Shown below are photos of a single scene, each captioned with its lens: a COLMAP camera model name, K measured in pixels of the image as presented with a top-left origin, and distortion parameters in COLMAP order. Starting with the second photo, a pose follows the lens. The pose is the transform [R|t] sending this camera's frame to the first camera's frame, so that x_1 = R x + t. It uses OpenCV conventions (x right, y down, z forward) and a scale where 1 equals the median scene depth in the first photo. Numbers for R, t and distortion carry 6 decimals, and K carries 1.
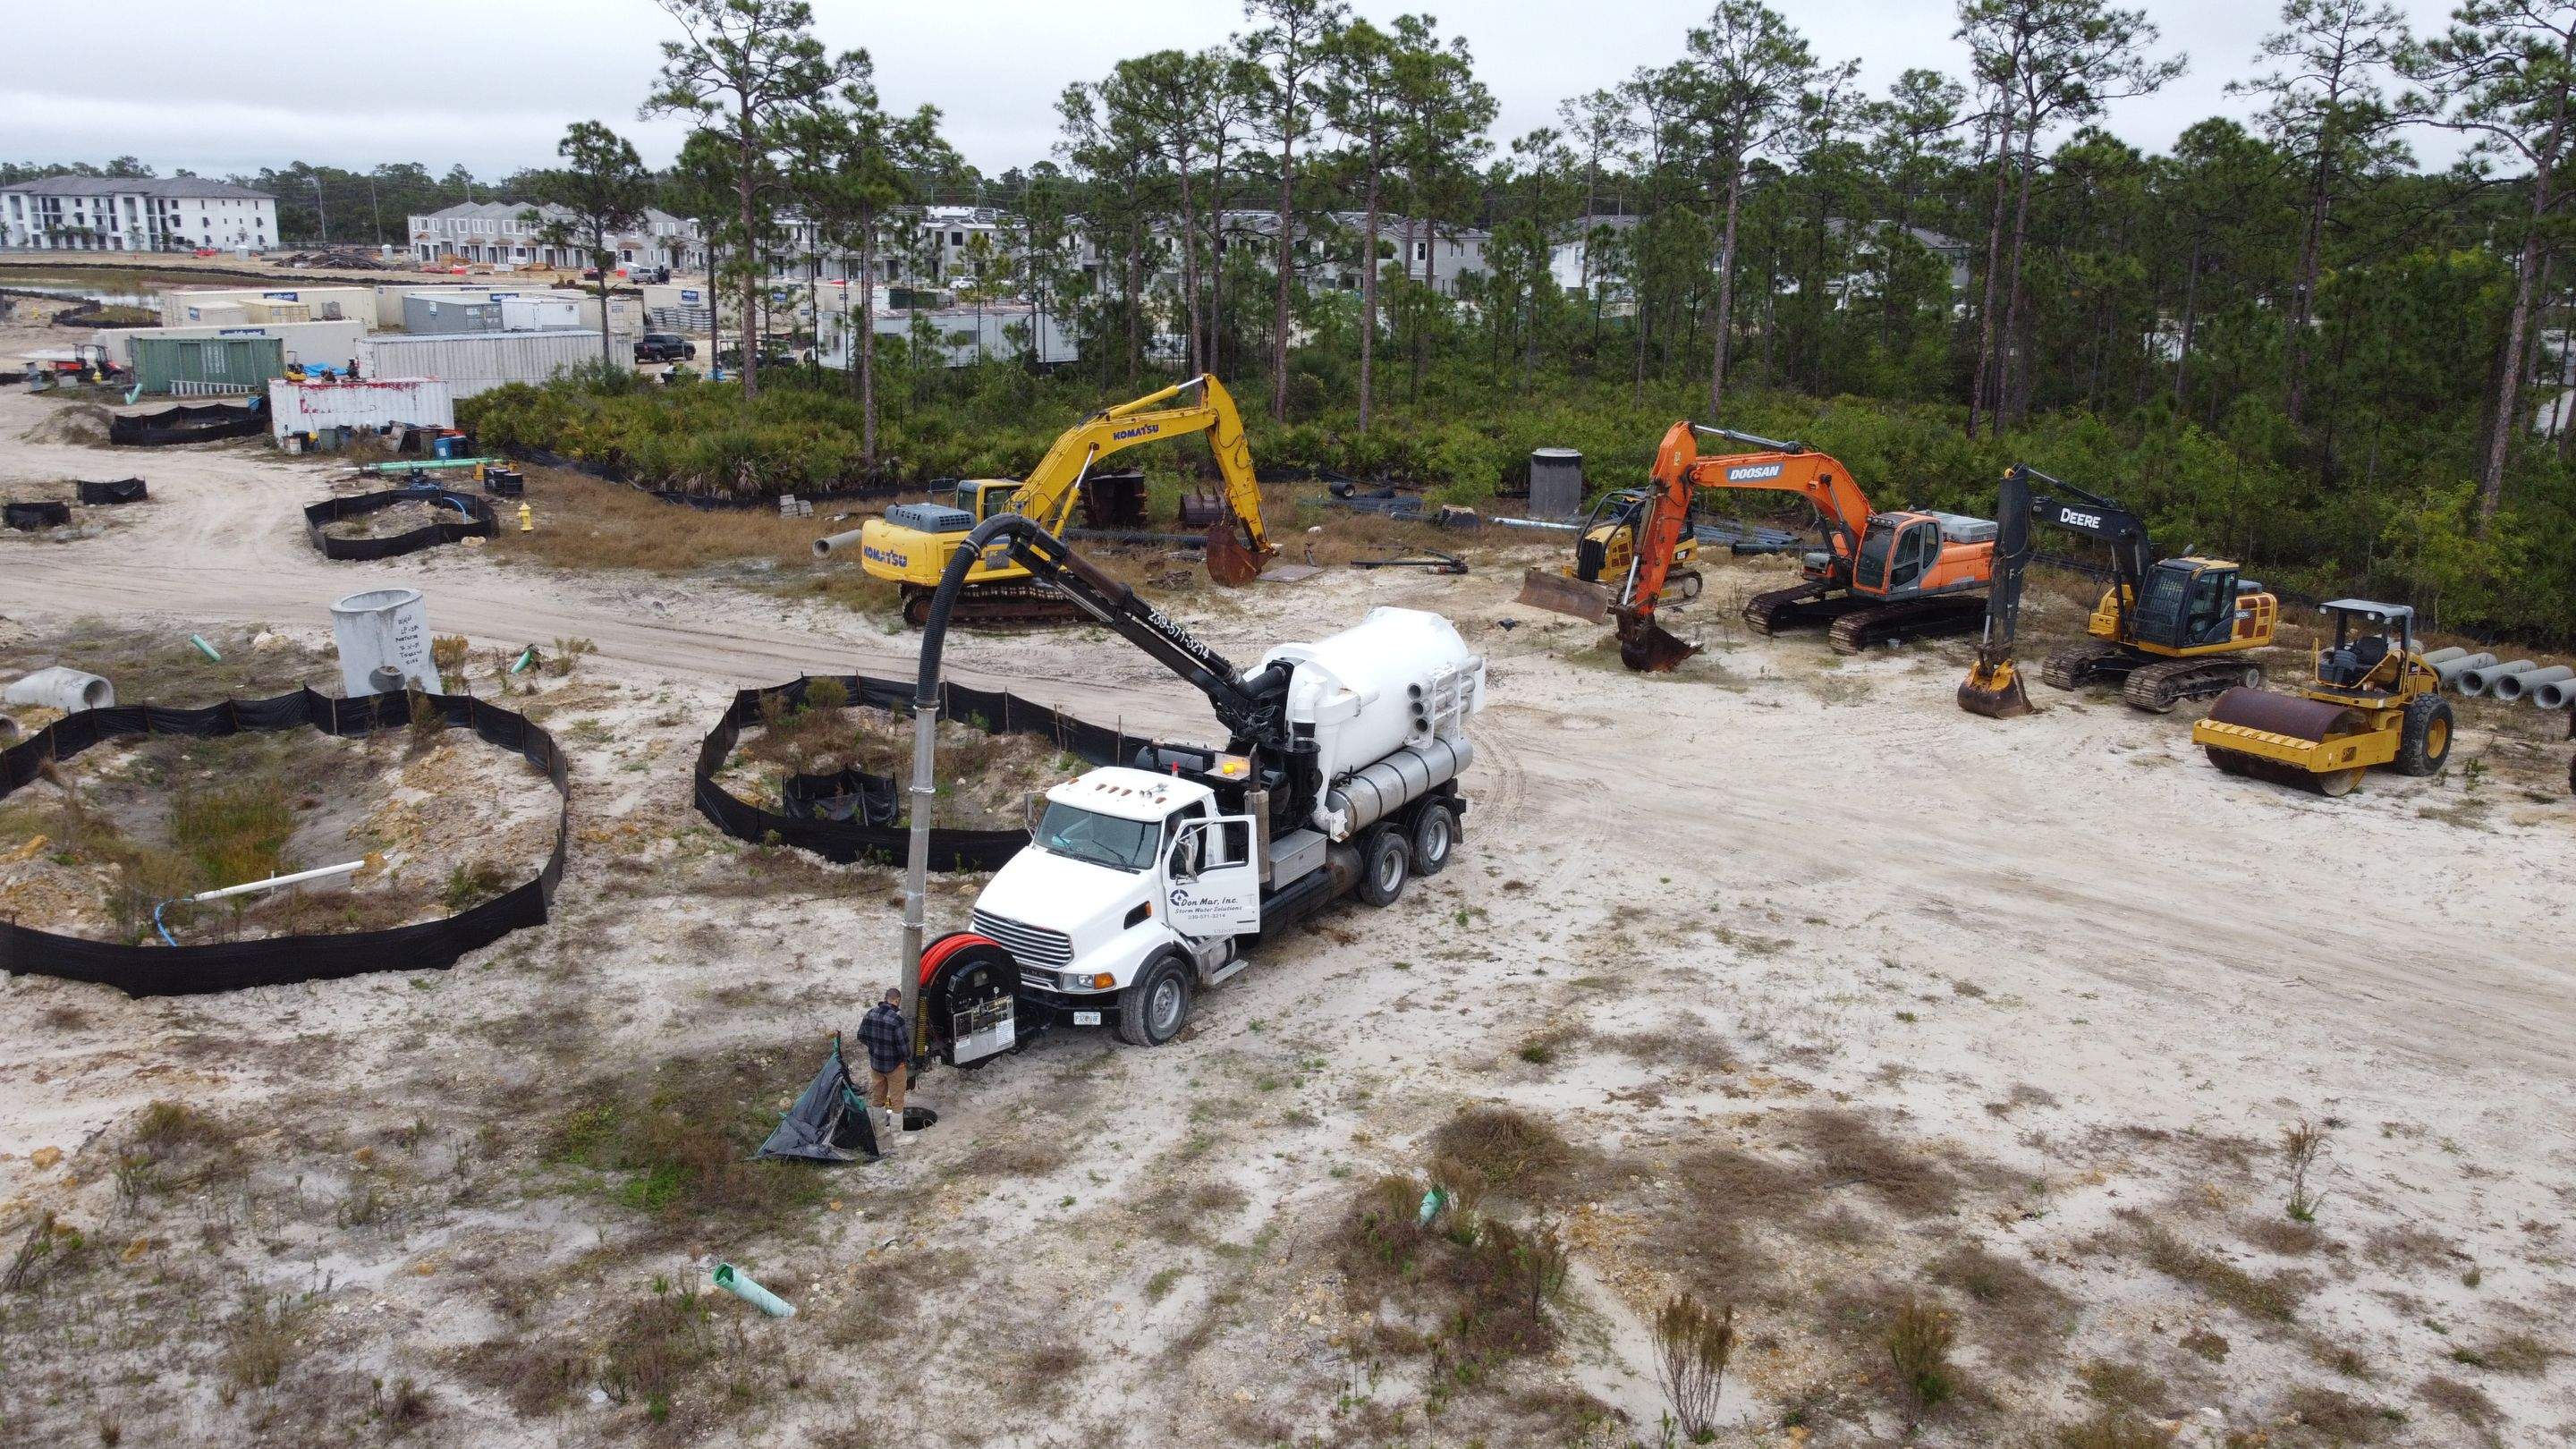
lens RADIAL K [[1956.7, 0, 1284.4], [0, 1956.7, 704.2], [0, 0, 1]] dist [-0.001940, -0.001970]
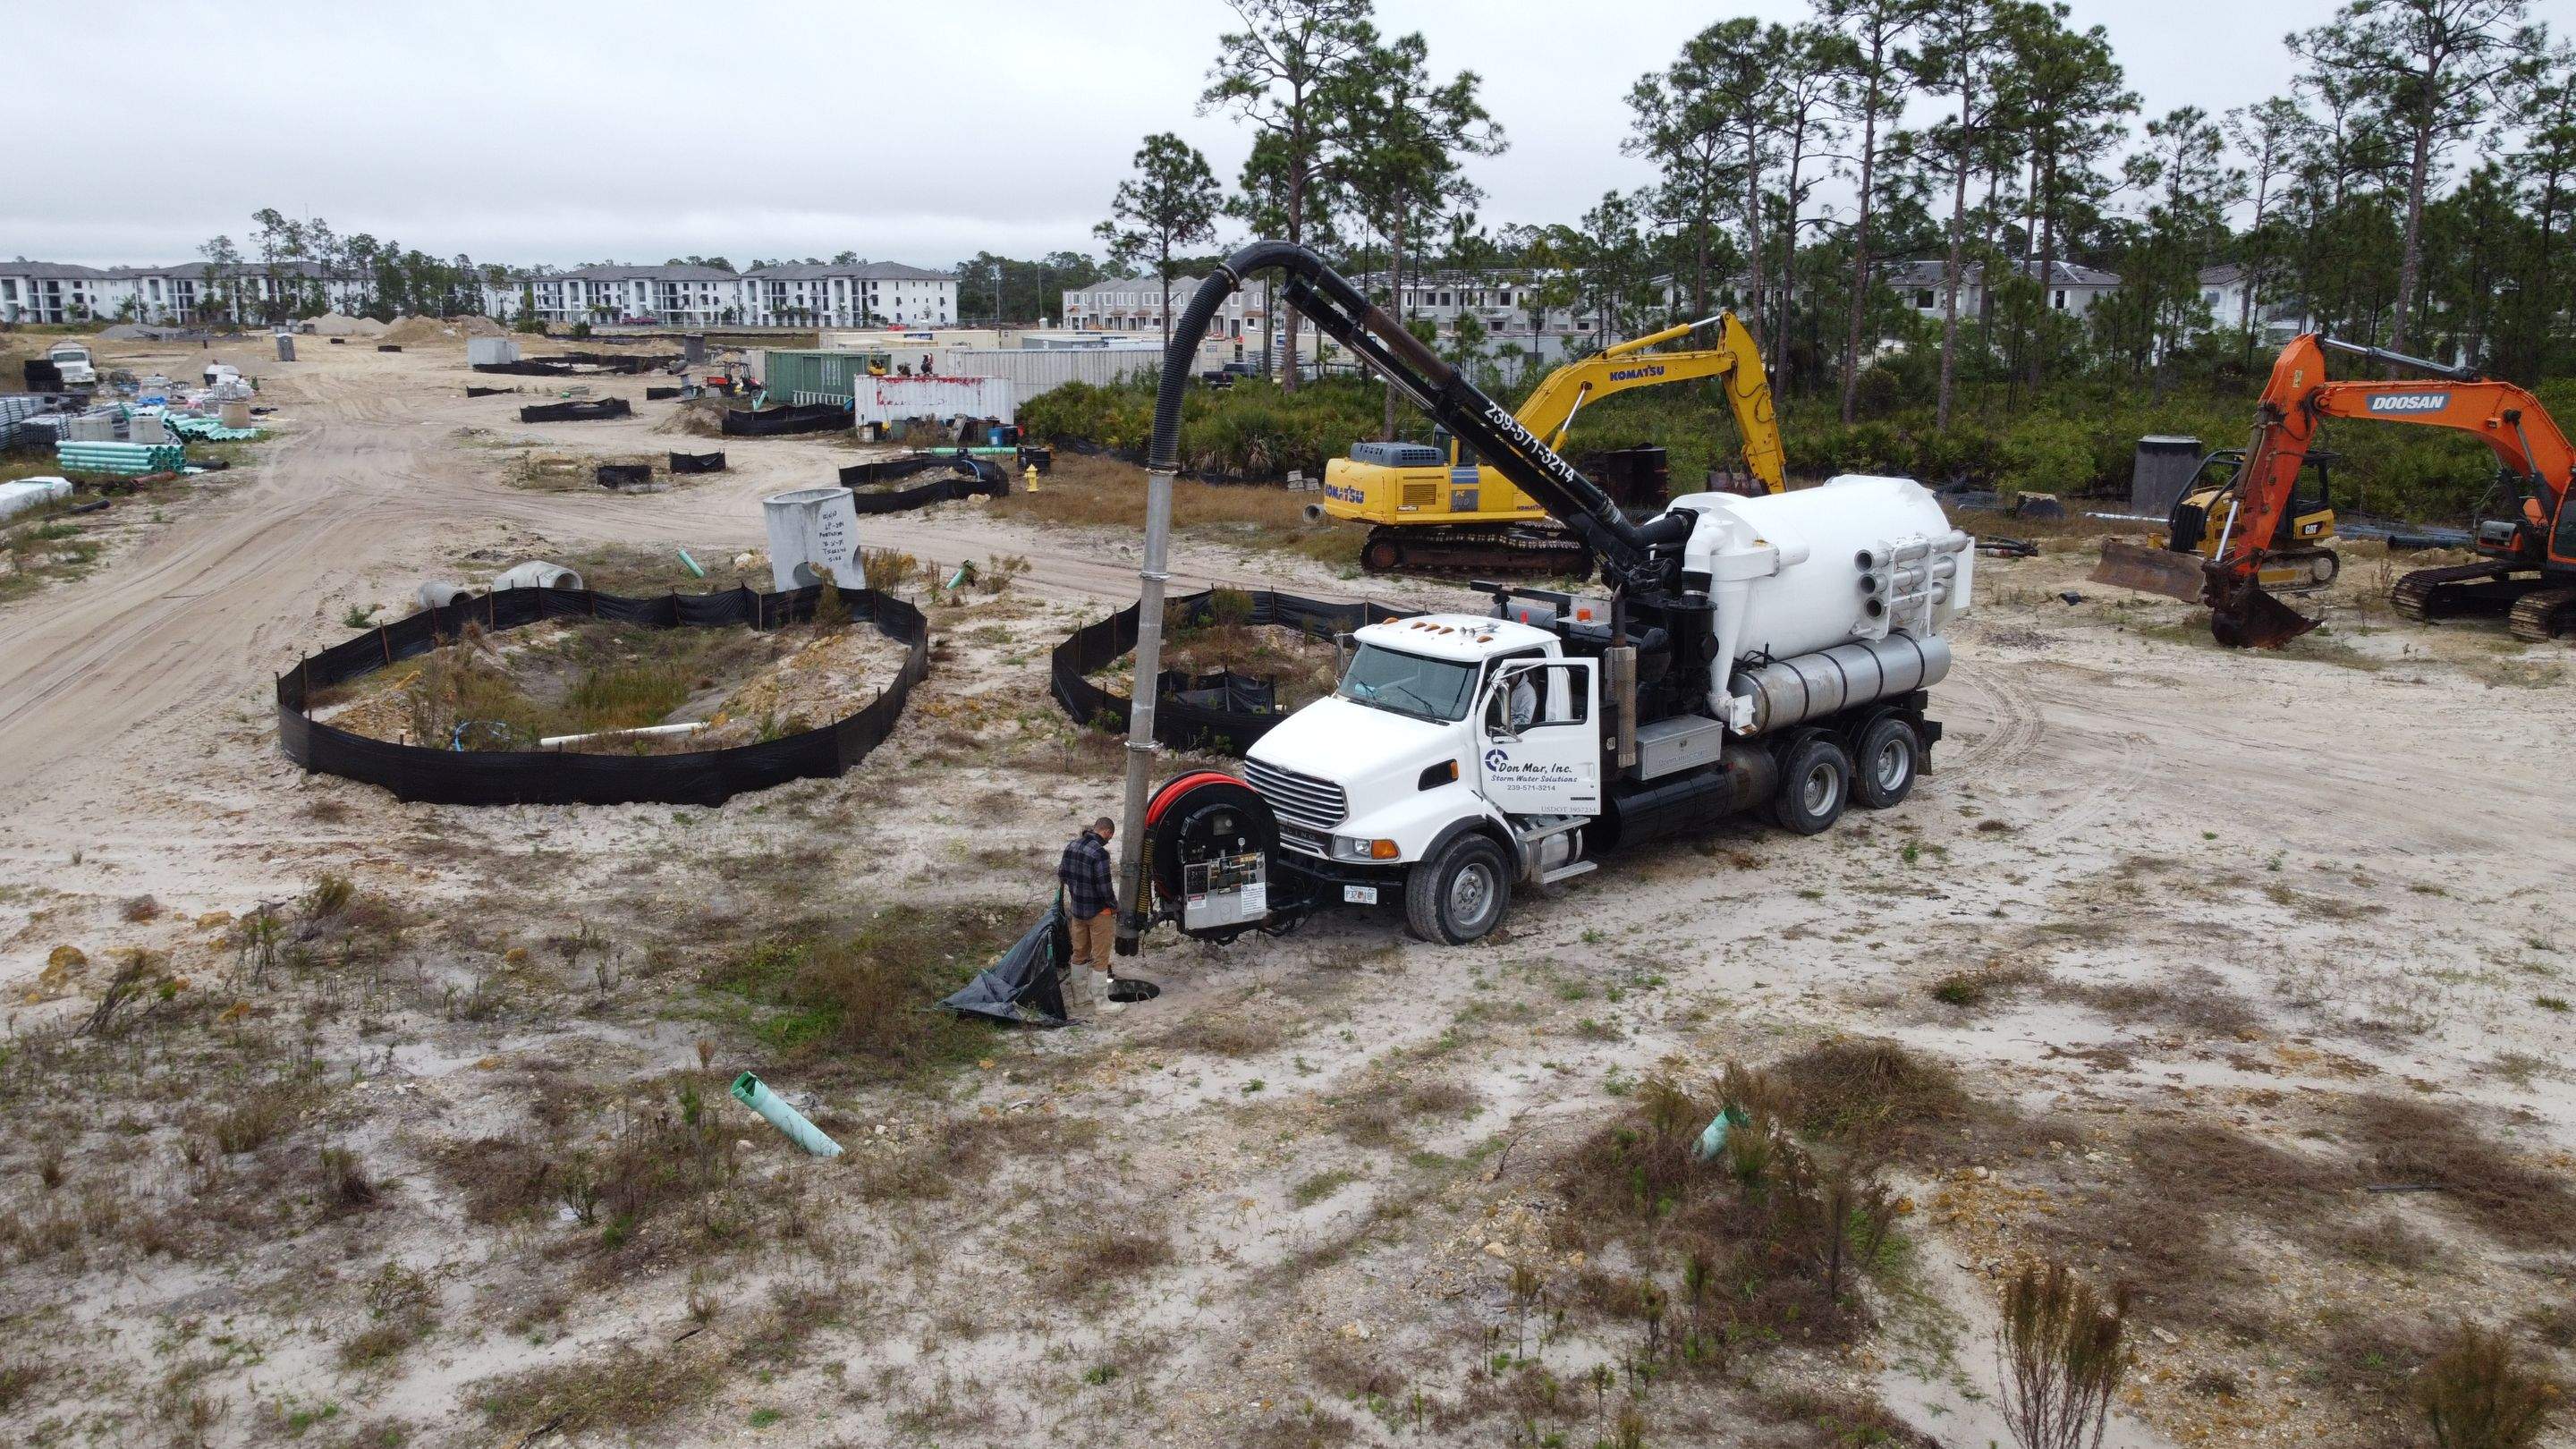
lens RADIAL K [[1956.7, 0, 1286.6], [0, 1956.7, 710.0], [0, 0, 1]] dist [-0.001940, -0.001970]
pose [[0.951803, 0.051121, -0.302418, 0.095268], [-0.063967, 0.997416, -0.032718, 0.102356], [0.299964, 0.050486, 0.952614, 0.211027]]
